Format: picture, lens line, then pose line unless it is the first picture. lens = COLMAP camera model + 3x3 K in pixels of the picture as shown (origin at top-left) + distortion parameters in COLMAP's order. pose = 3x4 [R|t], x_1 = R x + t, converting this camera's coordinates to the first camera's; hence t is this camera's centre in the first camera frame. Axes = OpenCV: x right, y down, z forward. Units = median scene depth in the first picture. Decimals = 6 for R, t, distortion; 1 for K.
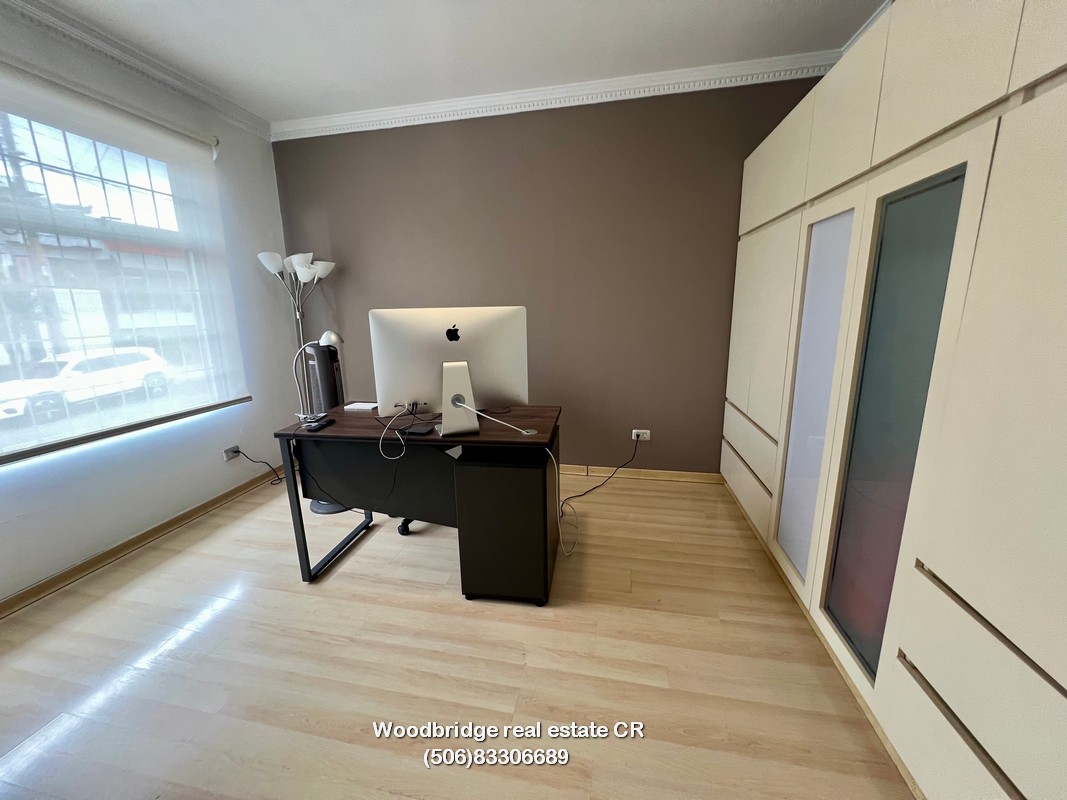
lens RADIAL K [[426.3, 0, 530.2], [0, 426.3, 398.0], [0, 0, 1]] dist [-0.003929, 0.000352]
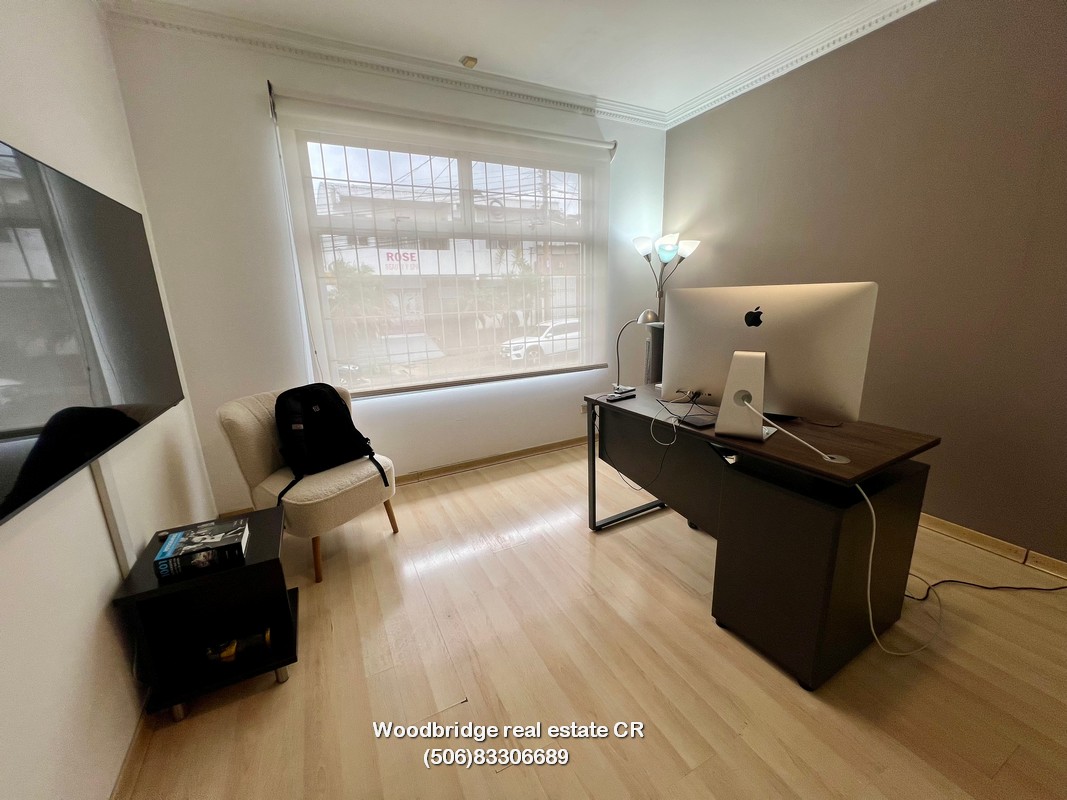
lens RADIAL K [[426.3, 0, 533.7], [0, 426.3, 399.2], [0, 0, 1]] dist [-0.003929, 0.000352]
pose [[0.625338, 0.184785, -0.758160, 0.183993], [-0.146033, 0.982106, 0.118917, -0.027044], [0.766568, 0.036354, 0.641133, 0.128629]]
